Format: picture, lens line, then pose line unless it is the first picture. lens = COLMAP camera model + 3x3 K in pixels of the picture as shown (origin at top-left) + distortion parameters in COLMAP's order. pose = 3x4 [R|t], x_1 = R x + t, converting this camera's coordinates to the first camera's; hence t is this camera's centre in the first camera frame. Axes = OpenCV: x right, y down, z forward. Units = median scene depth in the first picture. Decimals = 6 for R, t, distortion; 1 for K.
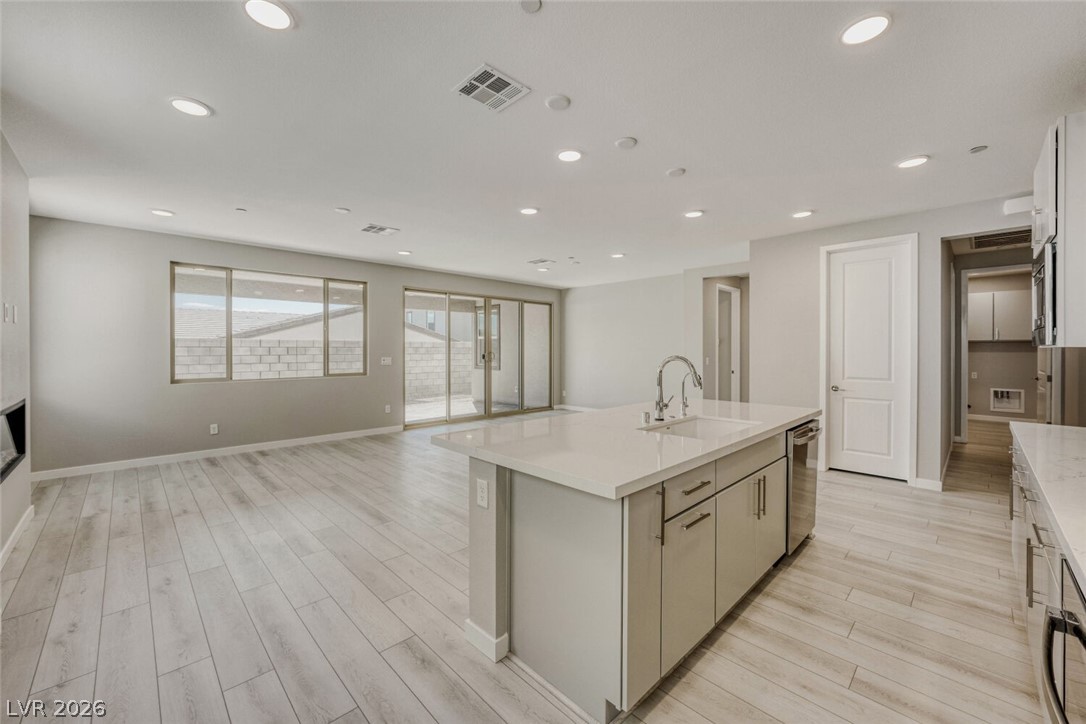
lens RADIAL K [[434.3, 0, 543.4], [0, 434.3, 354.5], [0, 0, 1]] dist [-0.011890, 0.003867]
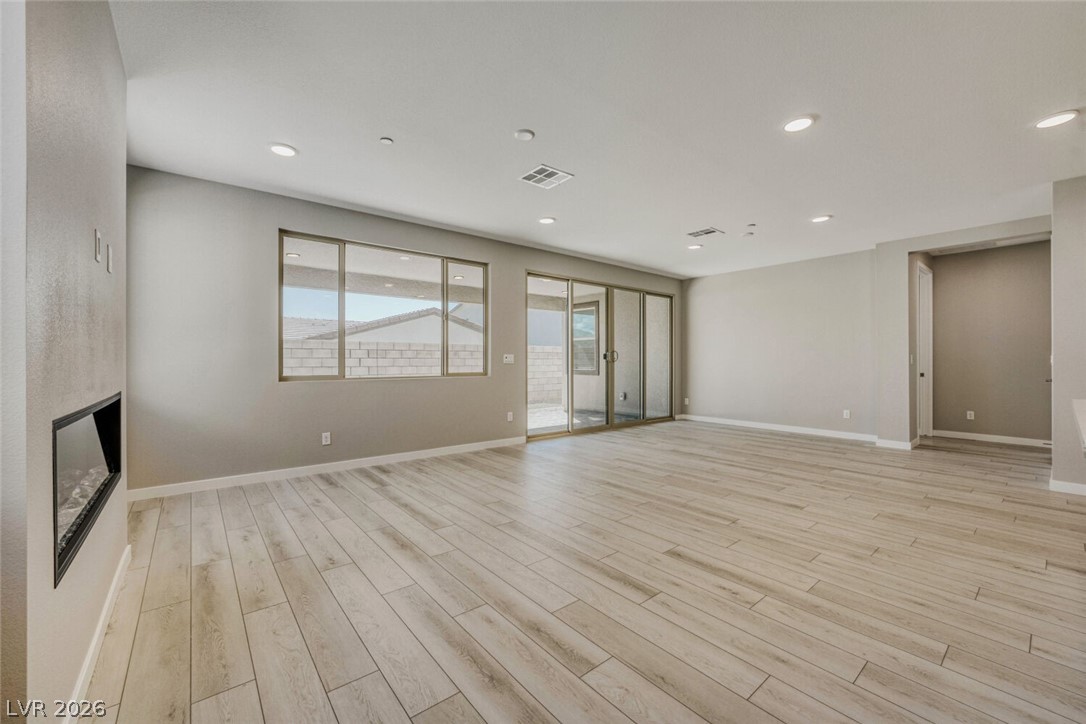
lens RADIAL K [[434.3, 0, 542.4], [0, 434.3, 362.1], [0, 0, 1]] dist [-0.011890, 0.003867]
pose [[0.995757, 0.000125, -0.092018, -0.239530], [-0.000942, 0.999961, -0.008835, 0.030867], [0.092013, 0.008884, 0.995718, 0.191408]]
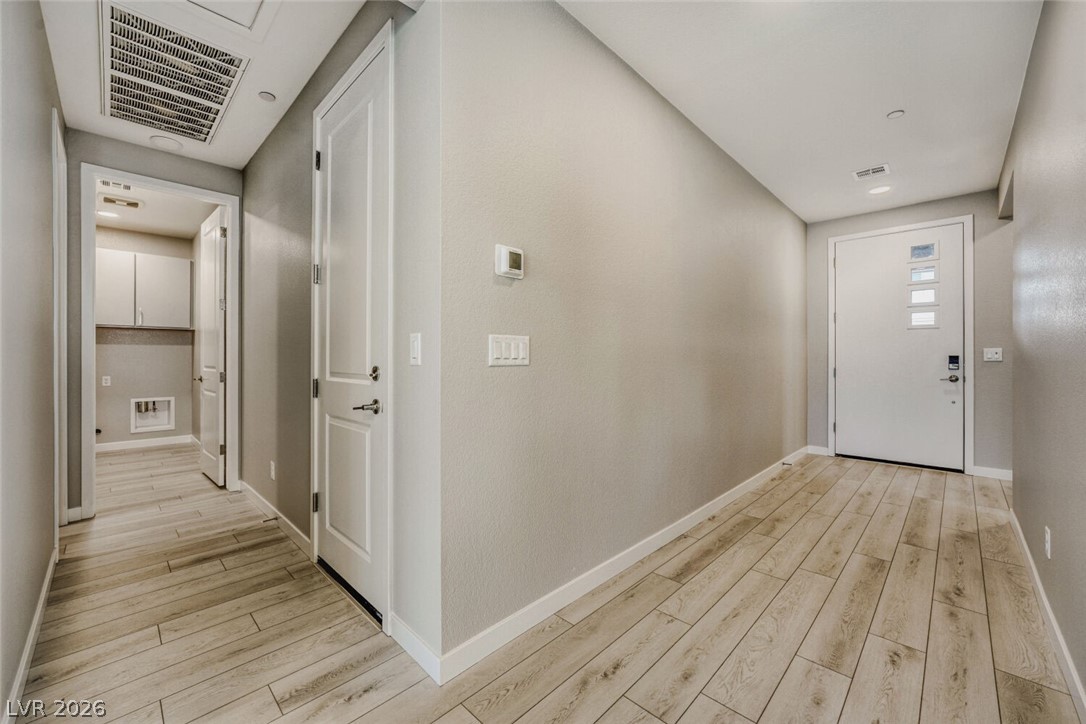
lens RADIAL K [[434.3, 0, 538.2], [0, 434.3, 356.4], [0, 0, 1]] dist [-0.011890, 0.003867]
pose [[-0.005715, 0.006371, 0.999963, 0.463779], [0.011101, 0.999918, -0.006307, 0.030058], [-0.999922, 0.011065, -0.005785, 0.470381]]
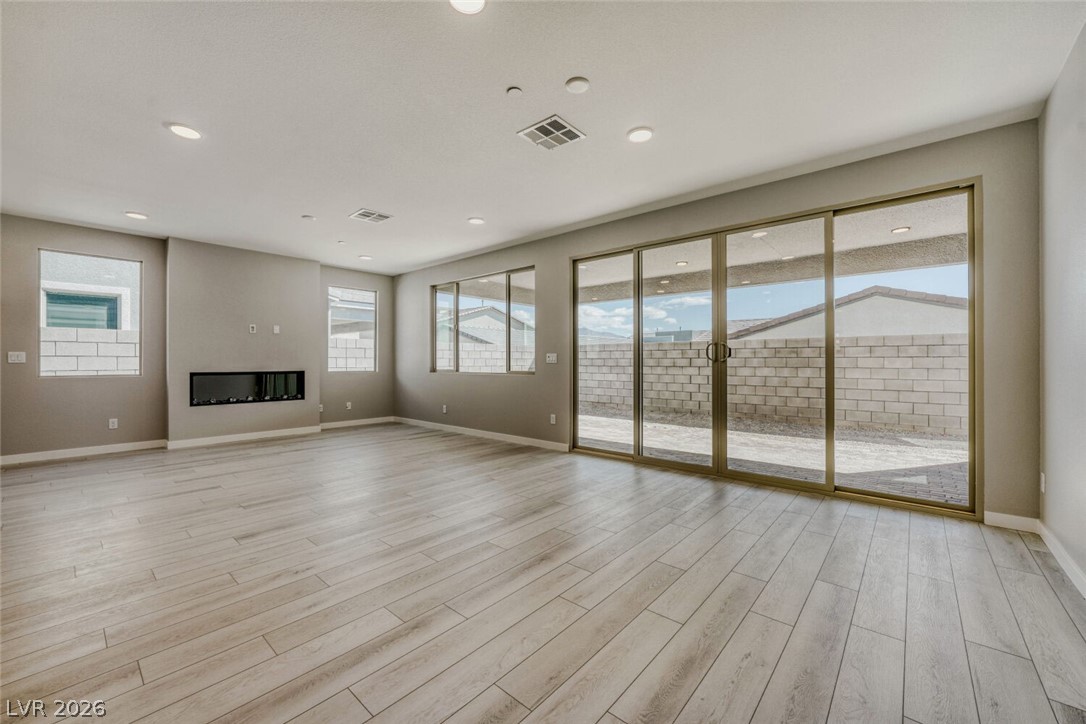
lens RADIAL K [[434.3, 0, 526.3], [0, 434.3, 357.9], [0, 0, 1]] dist [-0.011890, 0.003867]
pose [[0.037796, -0.008121, -0.999252, 0.441980], [-0.011664, 0.999895, -0.008567, 0.023325], [0.999217, 0.011979, 0.037698, 0.983458]]
